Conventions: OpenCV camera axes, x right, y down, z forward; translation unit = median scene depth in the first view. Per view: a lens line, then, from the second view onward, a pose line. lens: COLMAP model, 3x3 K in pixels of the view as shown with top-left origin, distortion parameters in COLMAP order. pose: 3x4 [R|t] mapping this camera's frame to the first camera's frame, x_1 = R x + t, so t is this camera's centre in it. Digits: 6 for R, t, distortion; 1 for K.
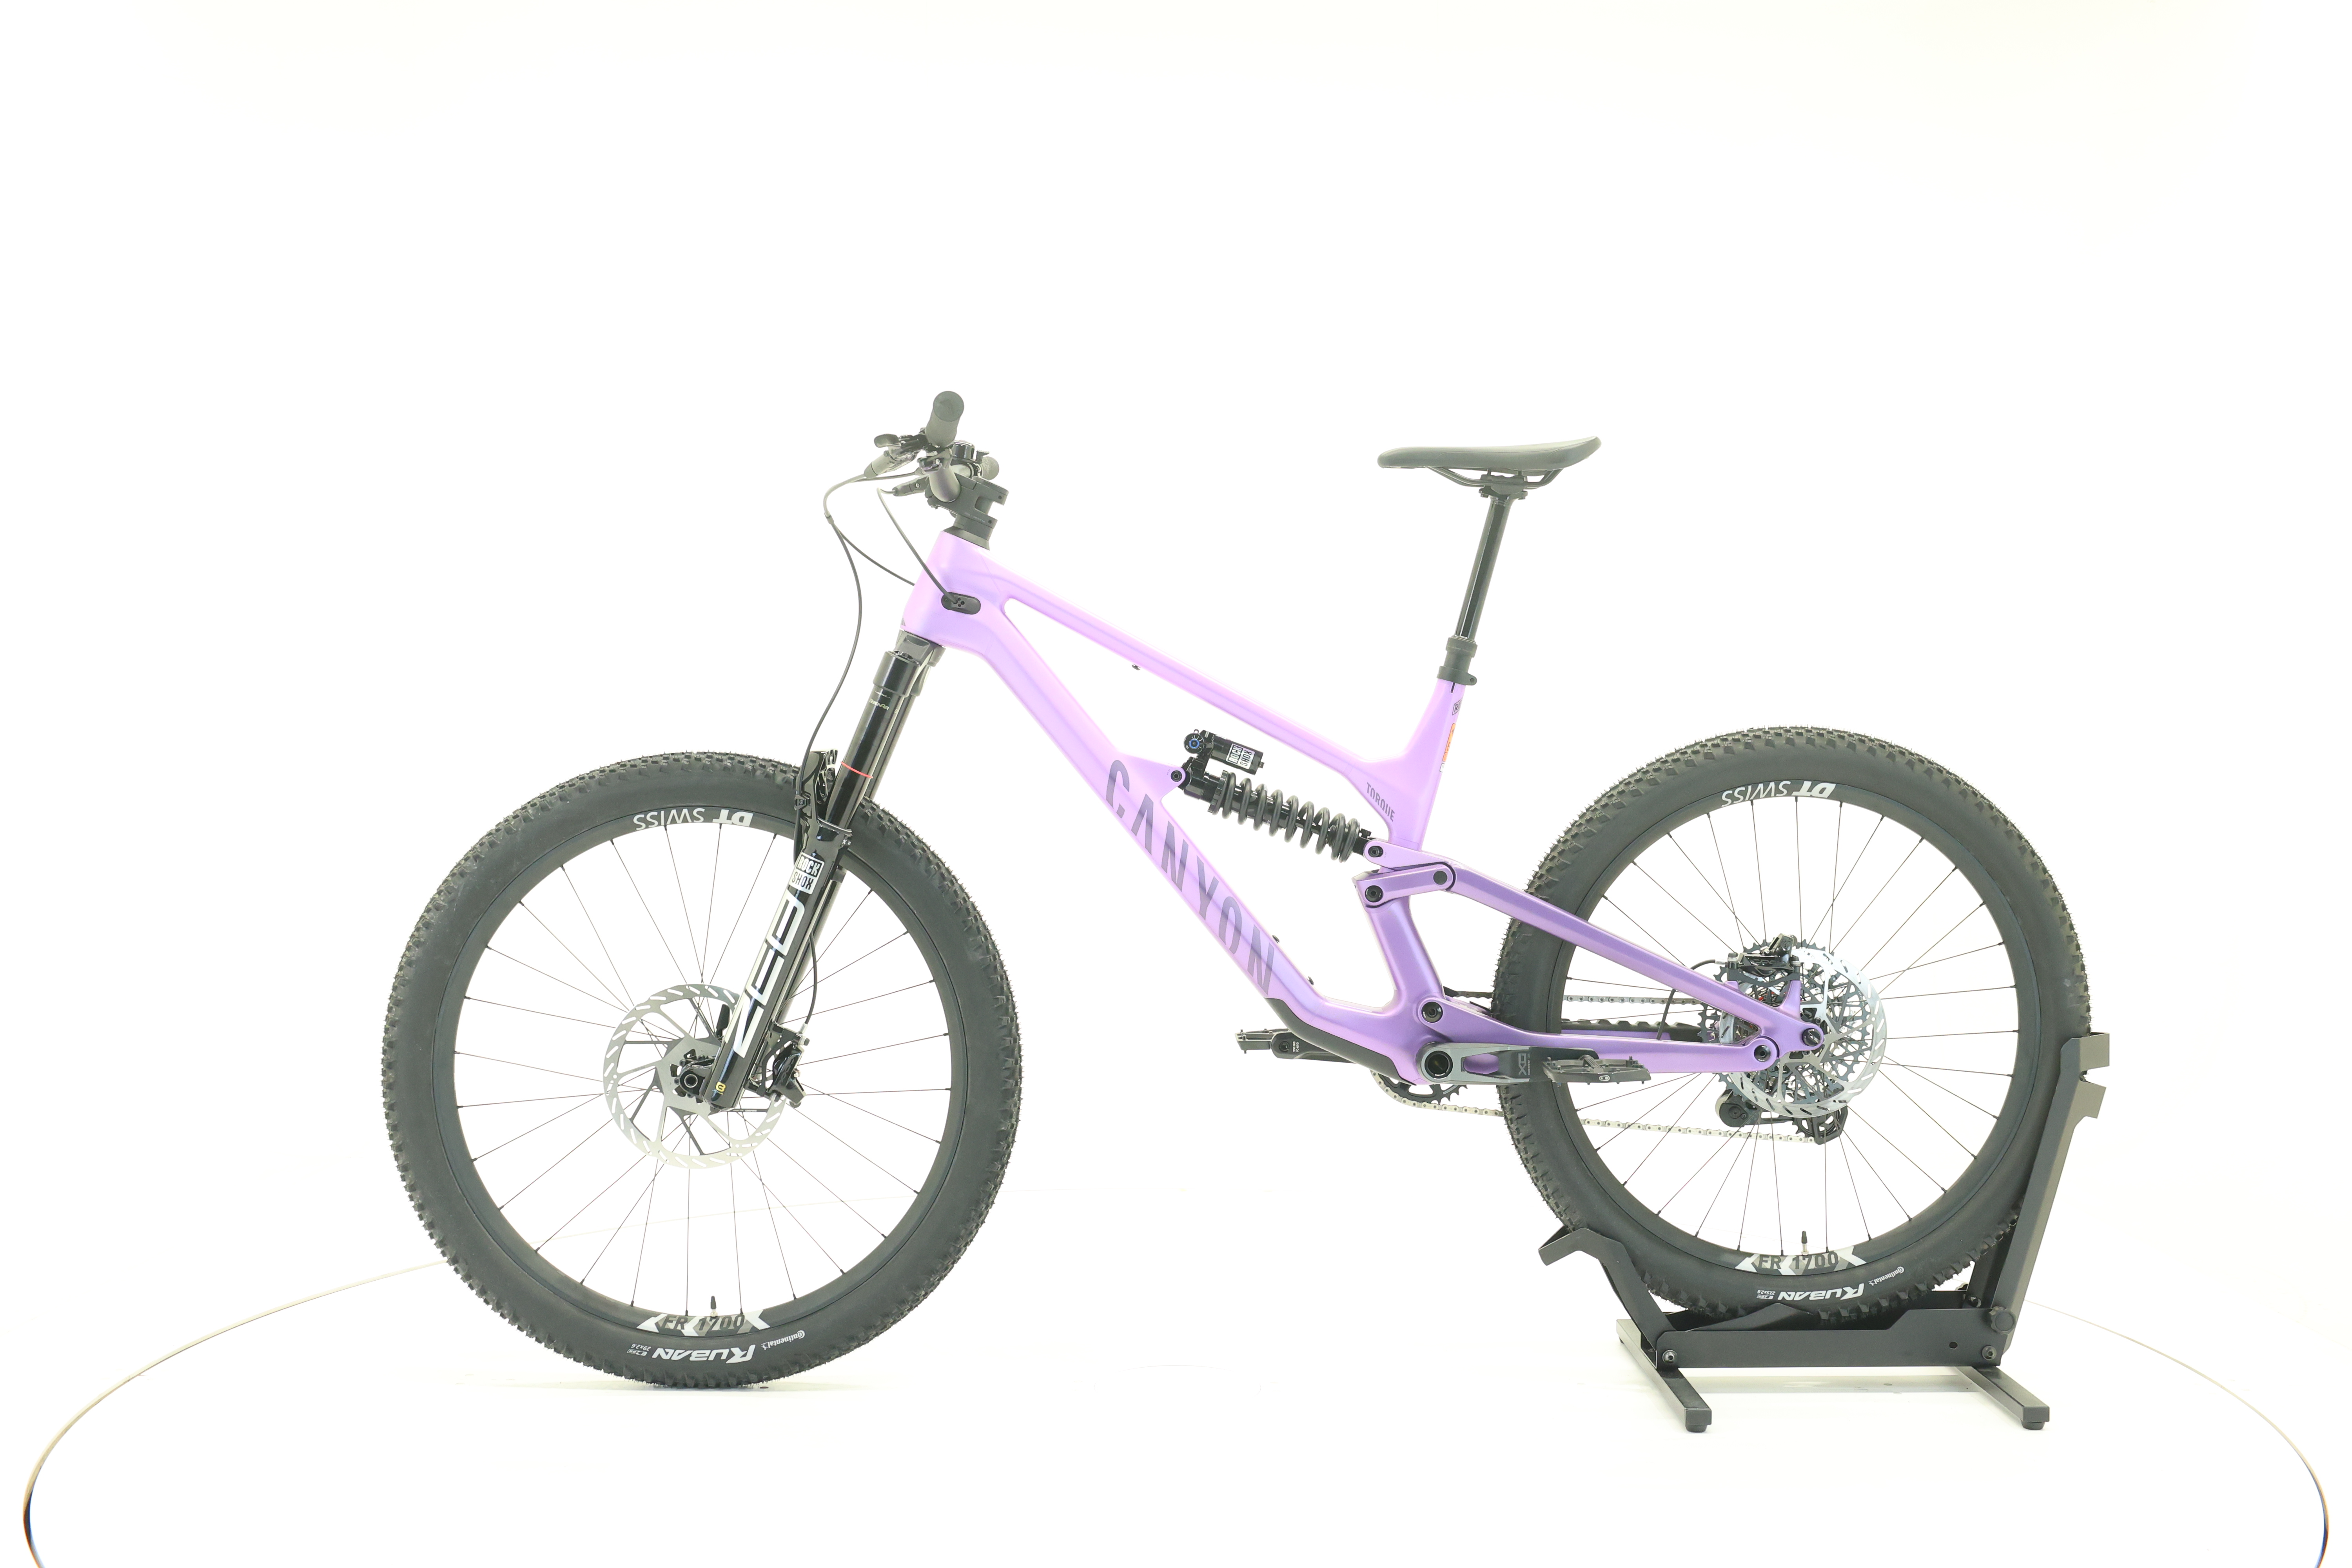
lens RADIAL K [[2489.9, 0, 1189.2], [0, 2489.9, 808.9], [0, 0, 1]] dist [0.013865, 0.000000]
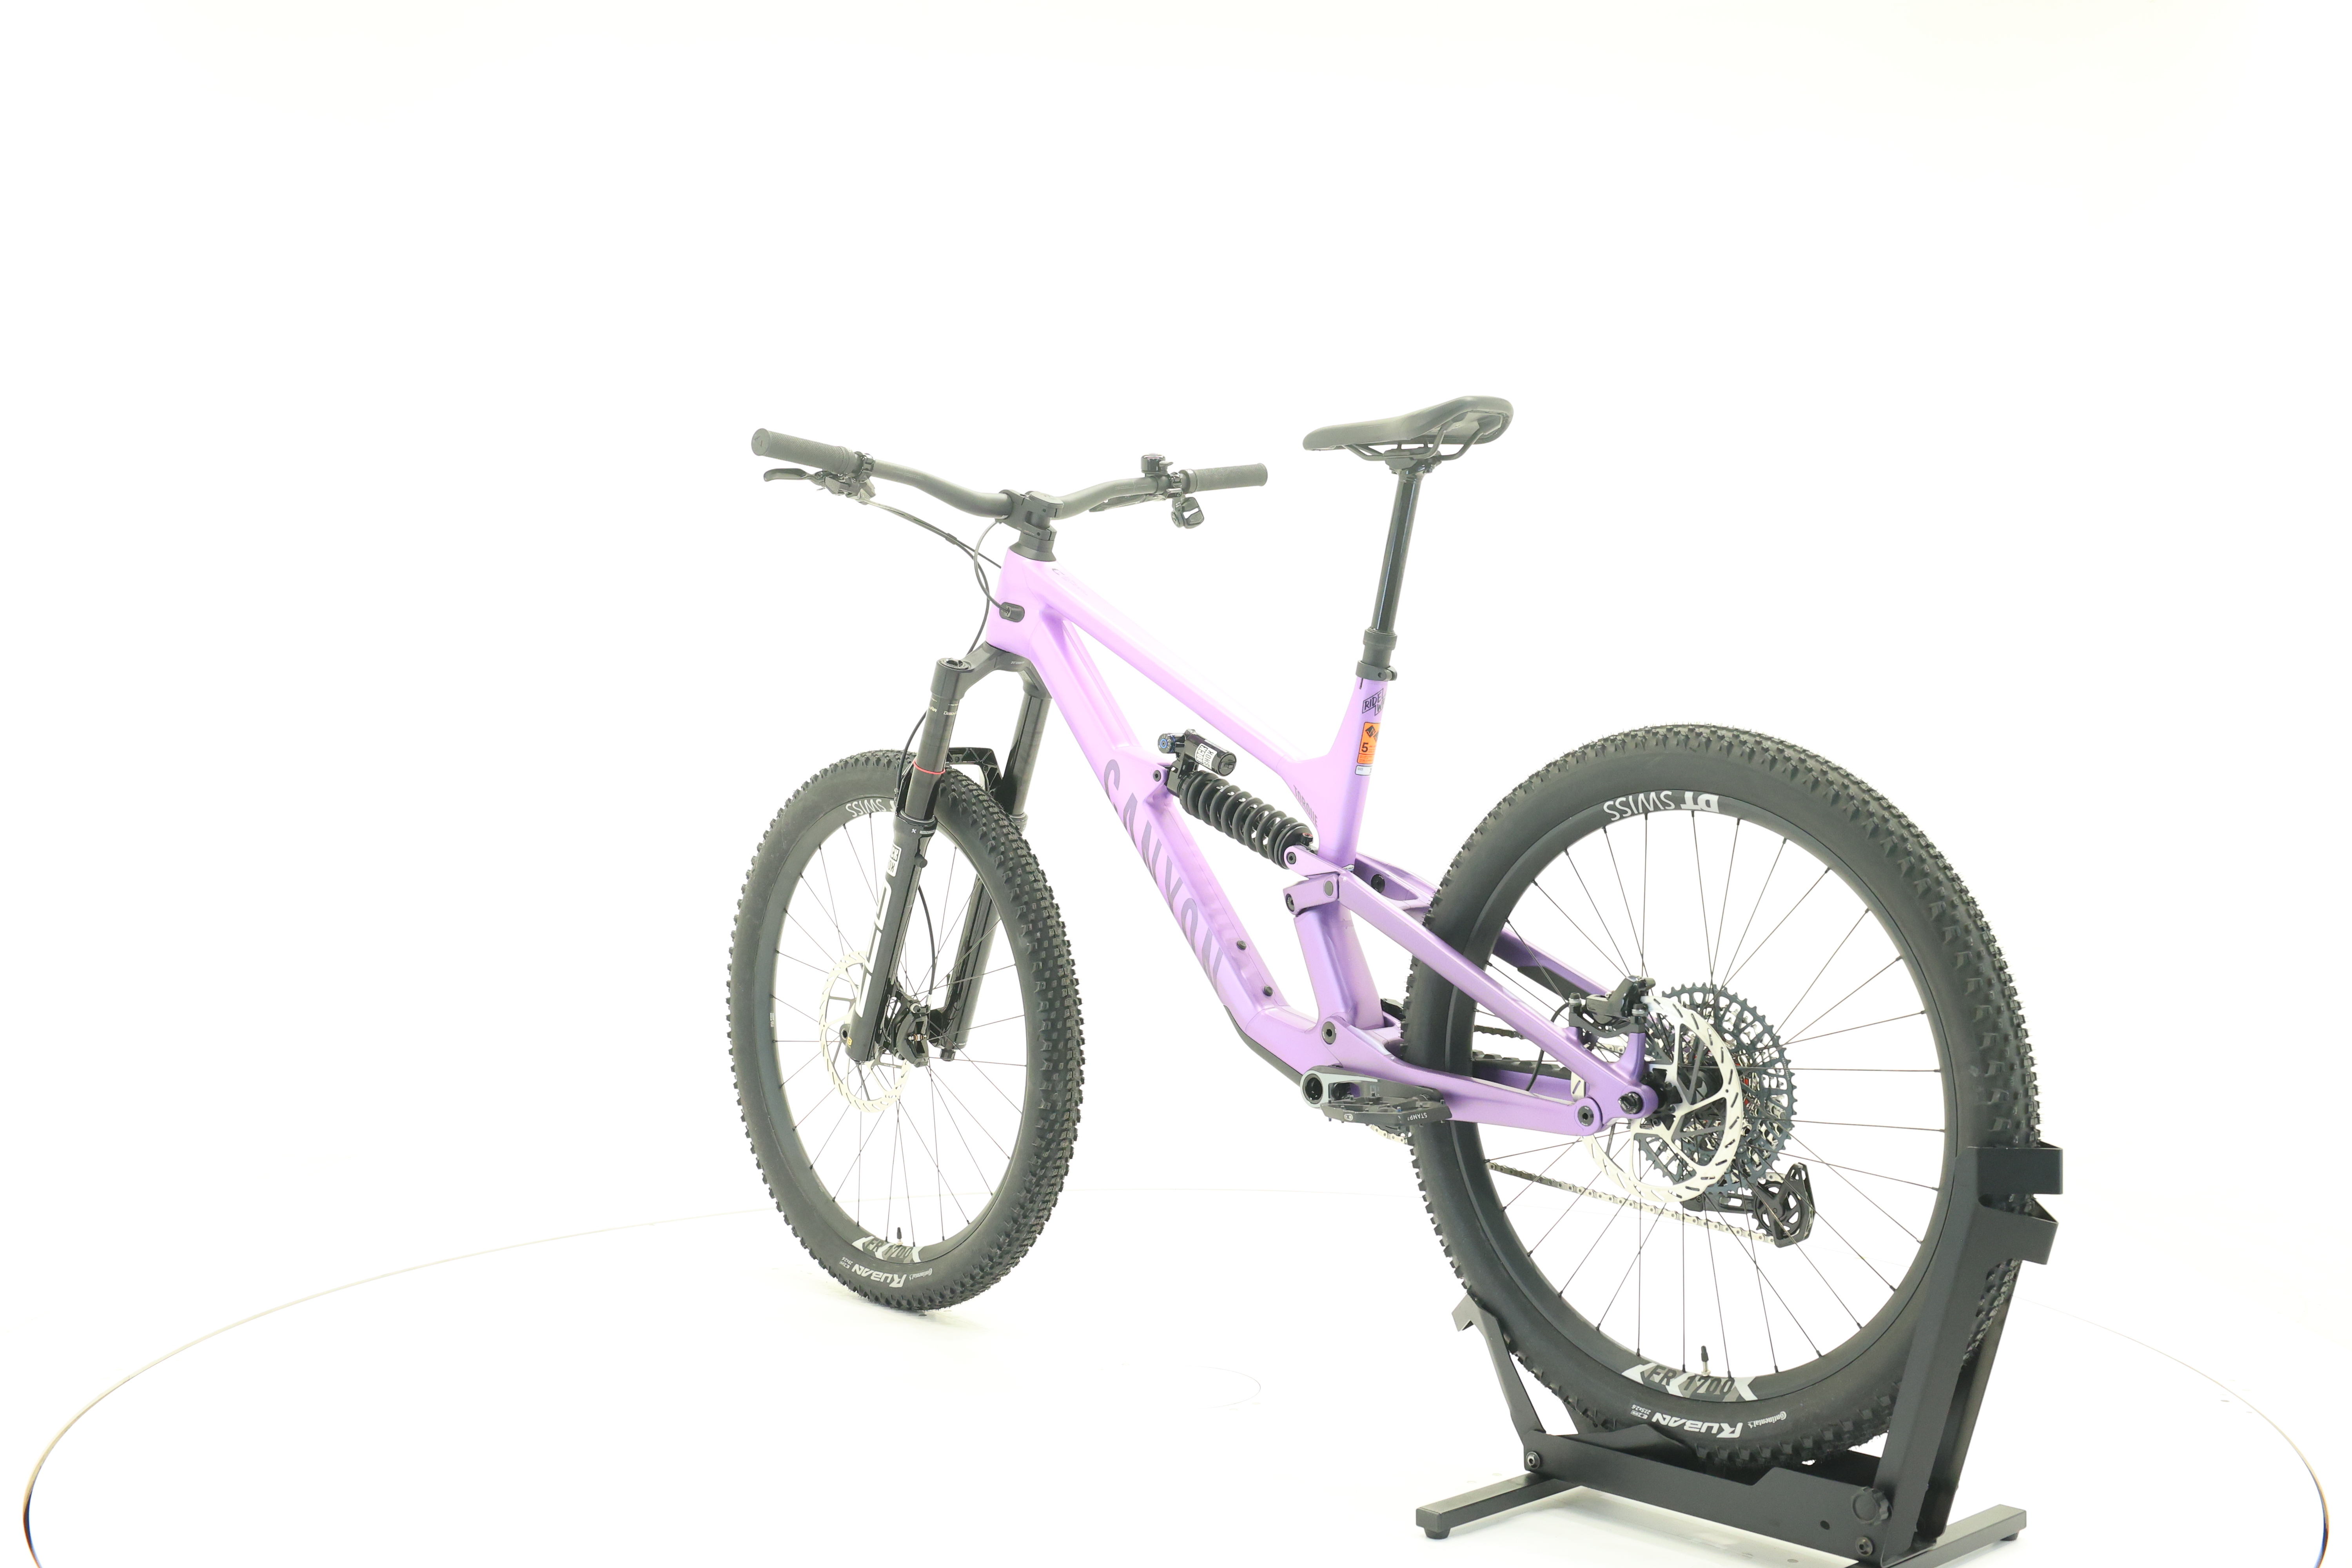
lens RADIAL K [[2486.6, 0, 1182.4], [0, 2486.6, 781.6], [0, 0, 1]] dist [0.015459, 0.000000]
pose [[0.669231, 0.013518, -0.742932, 0.740194], [-0.013339, 0.999892, 0.006178, -0.017244], [0.742935, 0.005775, 0.669339, 0.333471]]
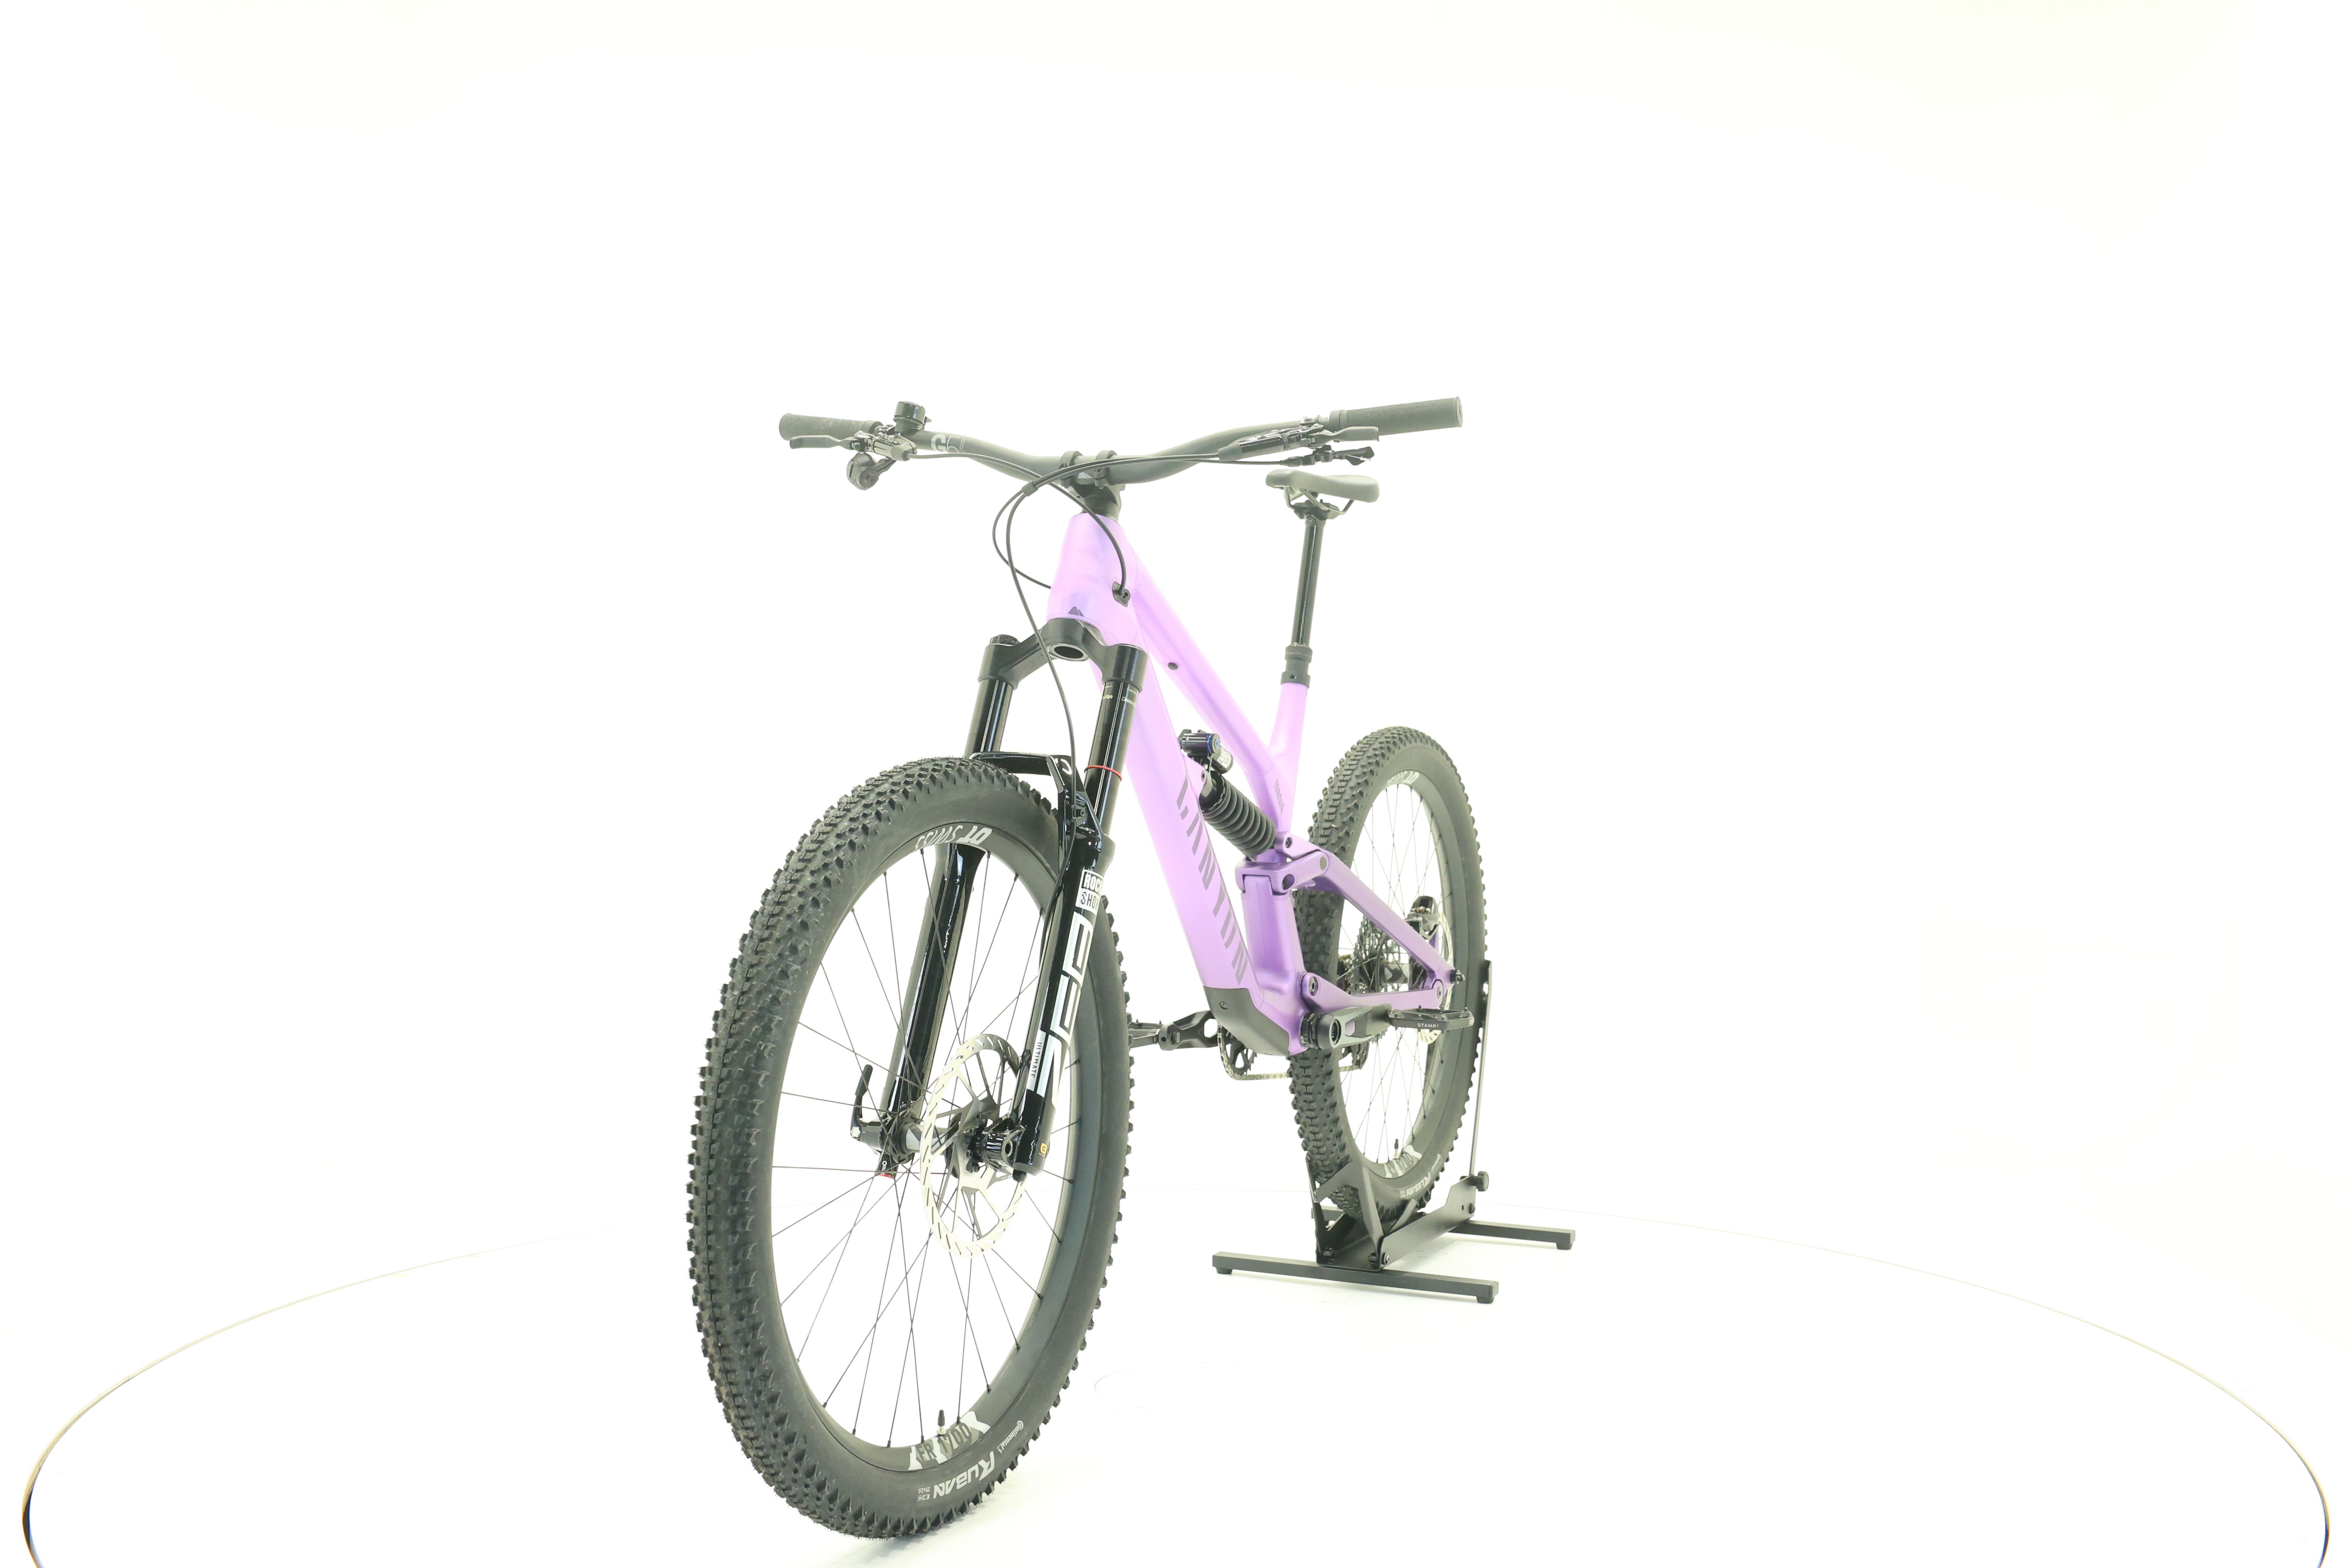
lens RADIAL K [[2489.9, 0, 1176.6], [0, 2489.9, 789.6], [0, 0, 1]] dist [0.013865, 0.000000]
pose [[0.444553, -0.023961, 0.895432, -0.899281], [0.013981, 0.999706, 0.019810, -0.027520], [-0.895644, 0.003713, 0.444757, 0.558532]]
